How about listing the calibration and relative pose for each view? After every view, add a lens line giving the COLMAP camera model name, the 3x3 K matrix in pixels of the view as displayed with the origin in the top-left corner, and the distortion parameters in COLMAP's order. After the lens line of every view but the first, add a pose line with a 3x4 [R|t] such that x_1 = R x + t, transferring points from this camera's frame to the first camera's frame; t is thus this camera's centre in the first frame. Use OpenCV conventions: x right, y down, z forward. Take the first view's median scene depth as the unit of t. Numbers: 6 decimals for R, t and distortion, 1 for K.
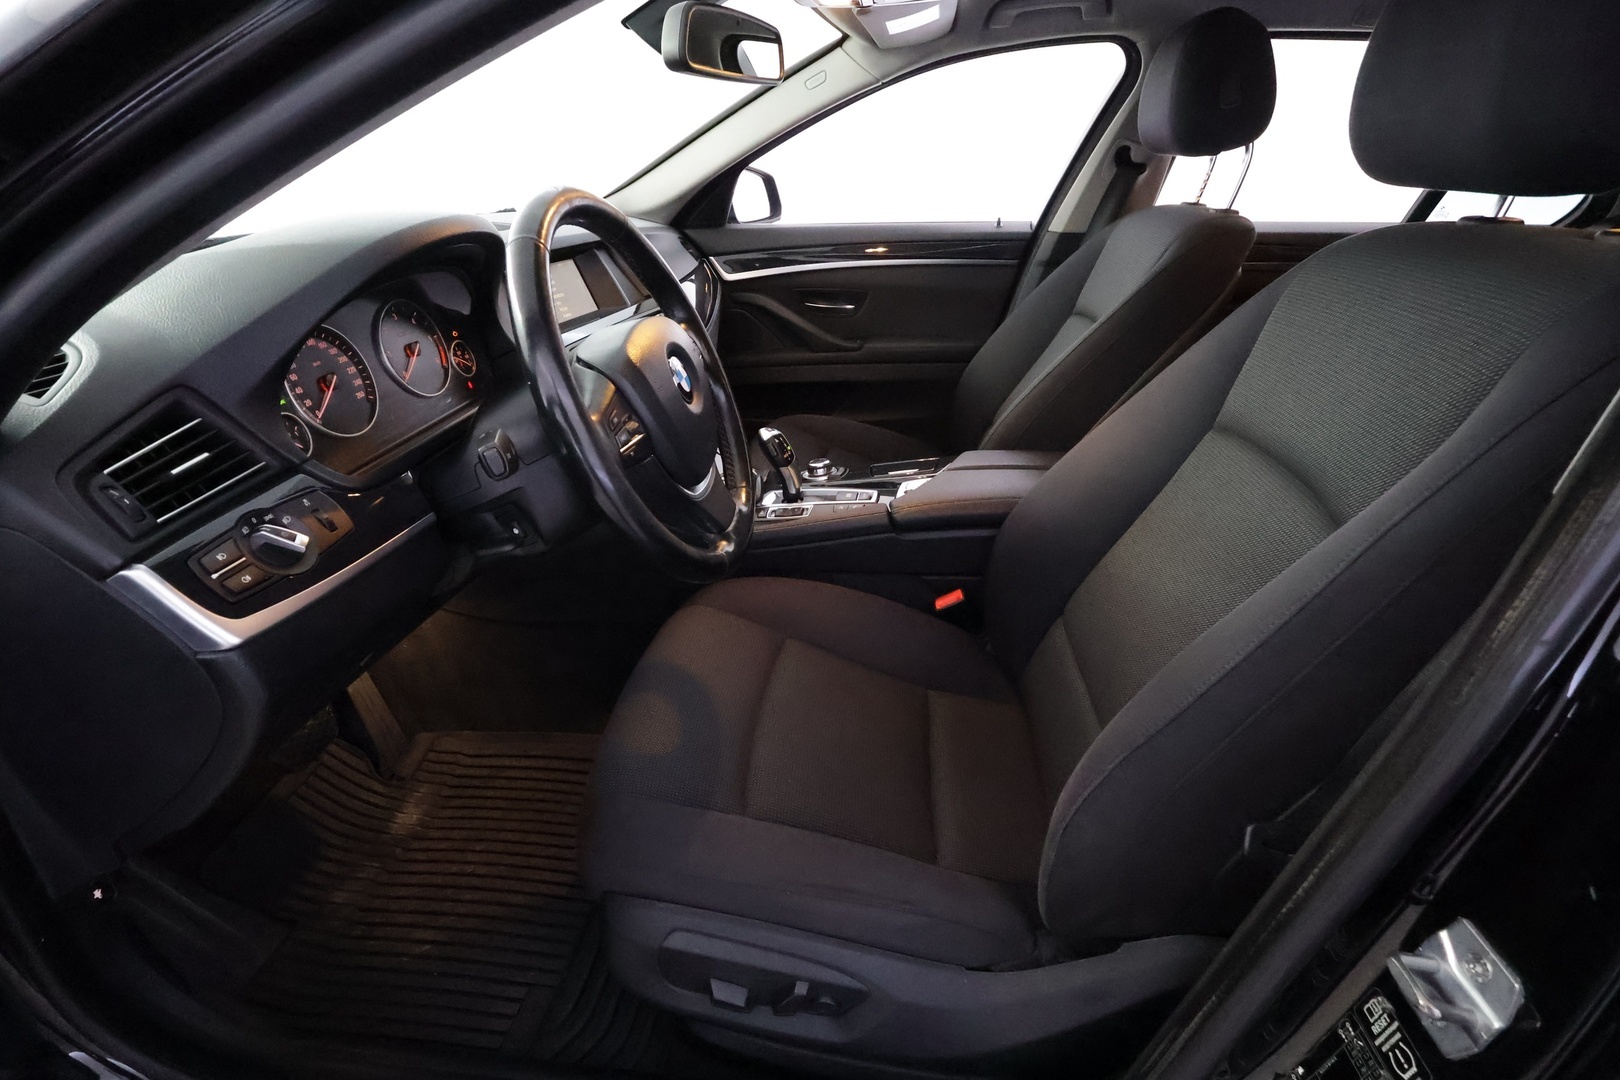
lens RADIAL K [[758.0, 0, 815.3], [0, 758.0, 536.3], [0, 0, 1]] dist [-0.000635, 0.001249]
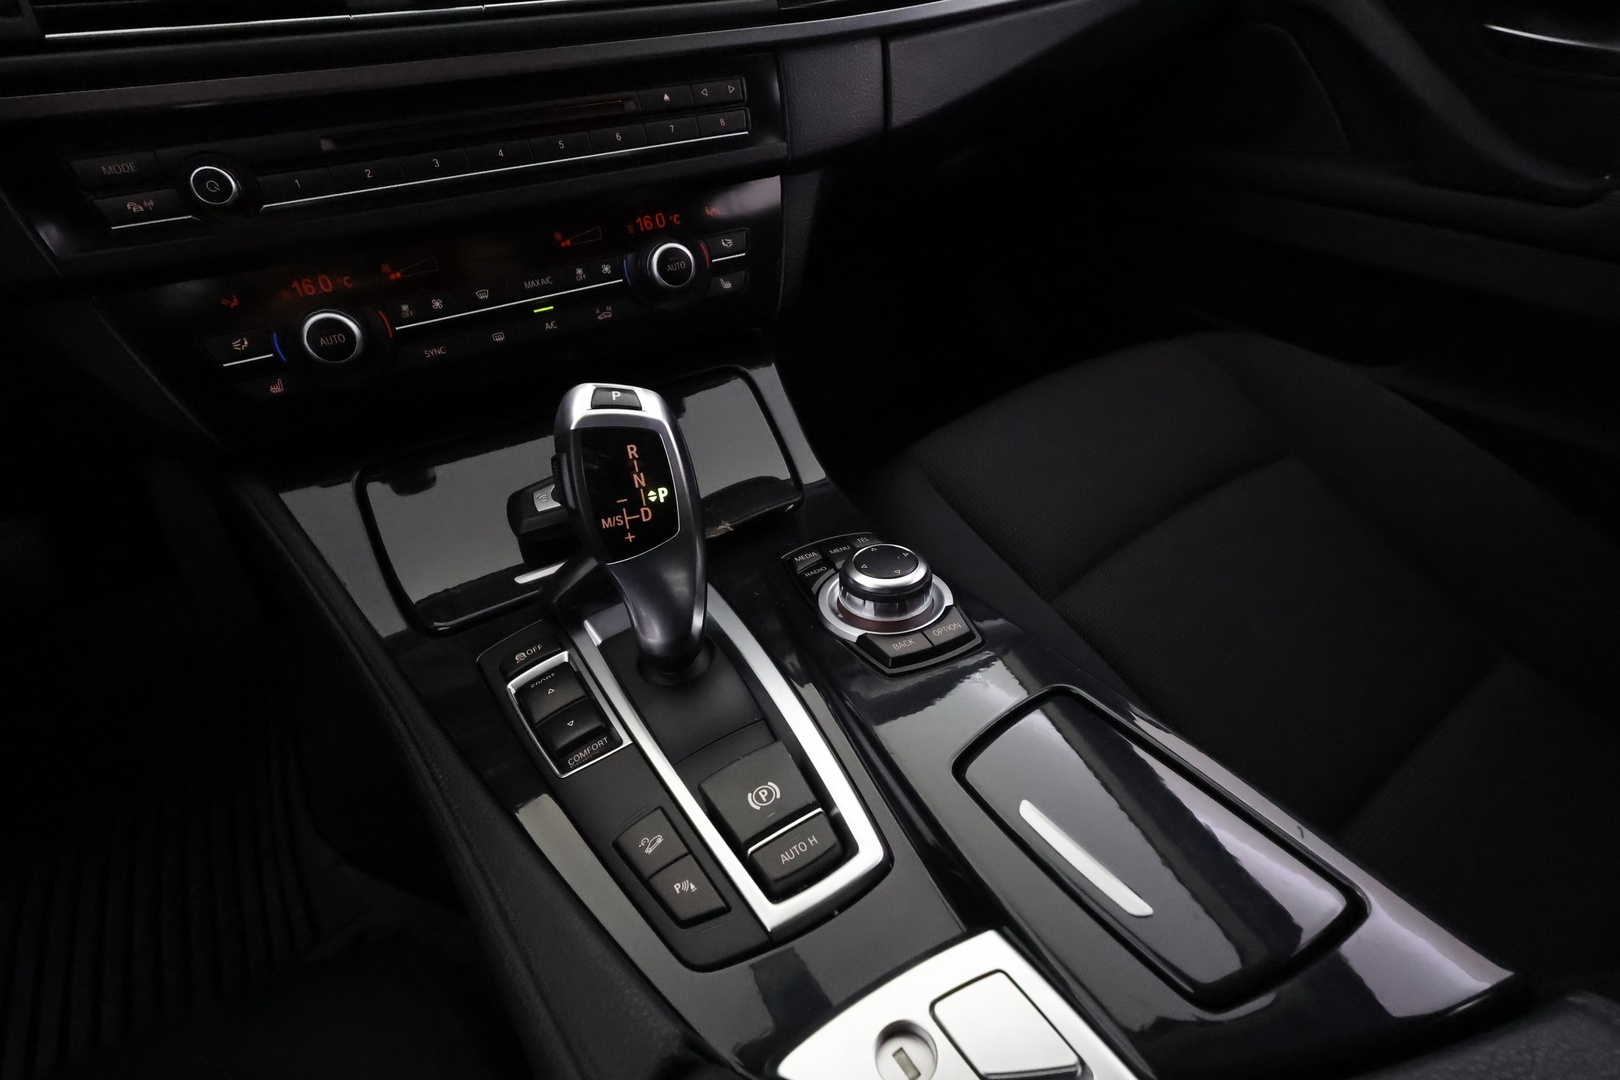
lens RADIAL K [[766.6, 0, 823.5], [0, 766.6, 542.0], [0, 0, 1]] dist [-0.001968, 0.000689]
pose [[0.662133, 0.485905, -0.570505, 0.179932], [-0.325600, 0.872221, 0.364986, -0.250728], [0.674955, -0.055913, 0.735737, 1.001043]]
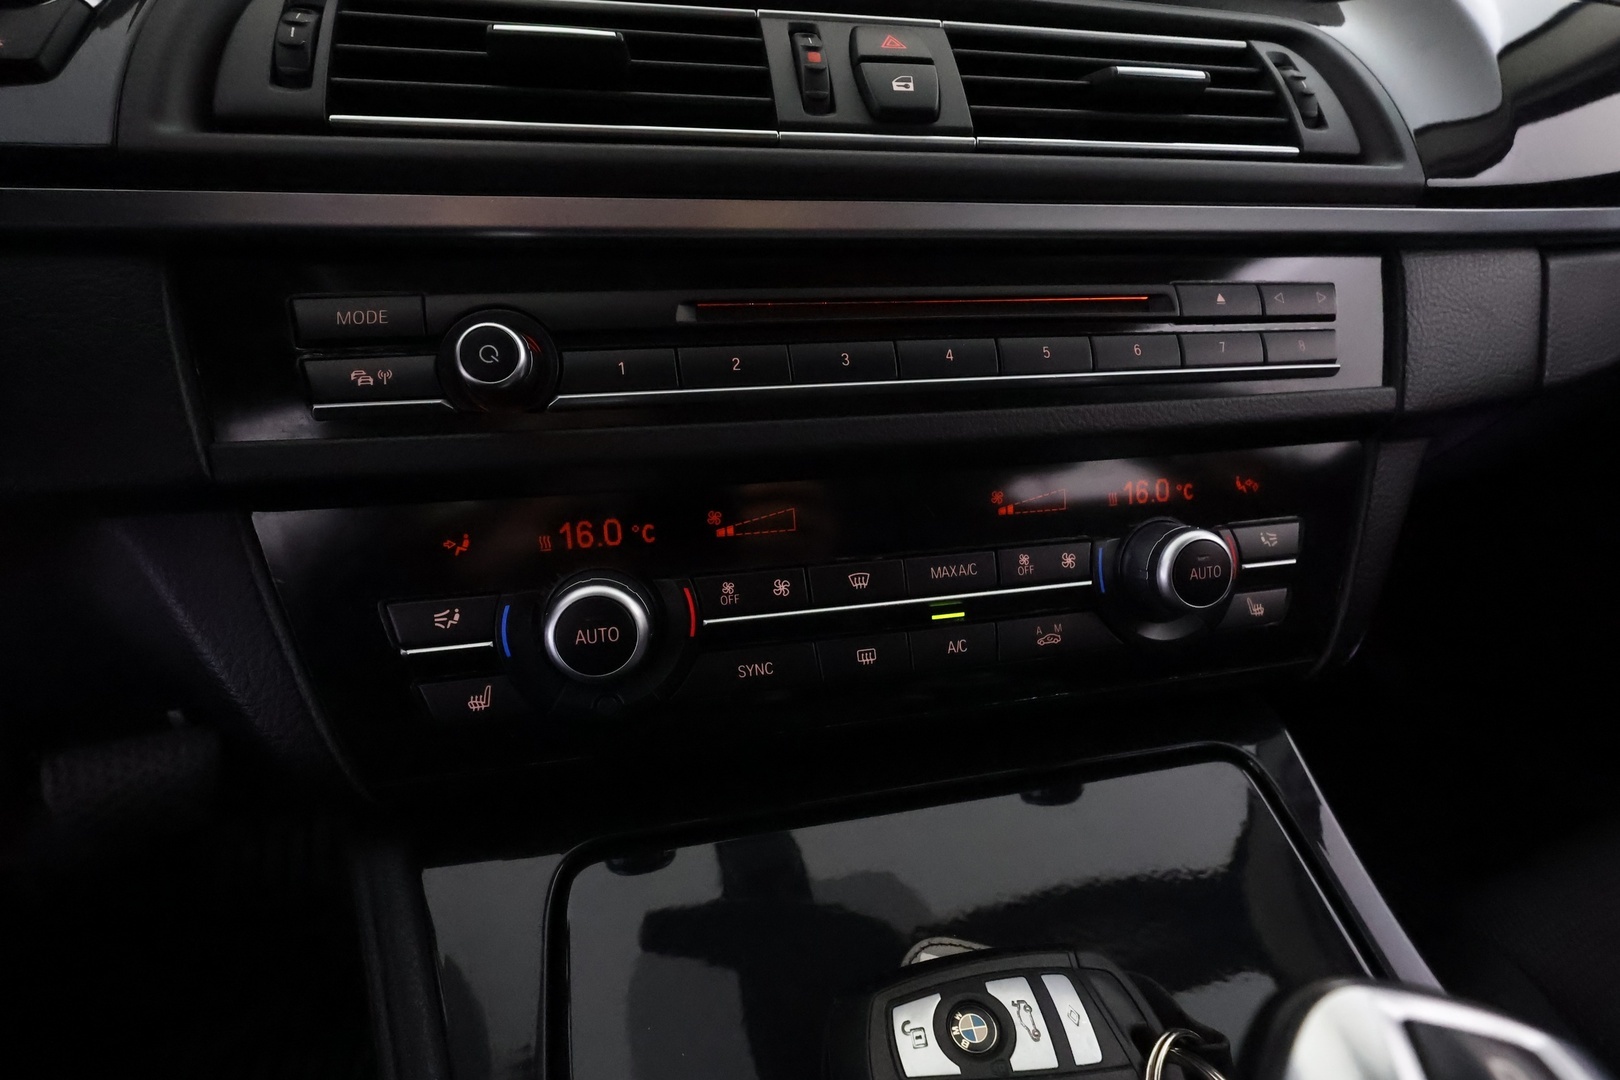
lens RADIAL K [[754.3, 0, 813.9], [0, 754.3, 538.6], [0, 0, 1]] dist [0.000489, 0.000992]
pose [[0.429856, 0.336410, -0.837885, -0.054116], [-0.409163, 0.899819, 0.151365, -0.198382], [0.804866, 0.277766, 0.524439, 1.054284]]
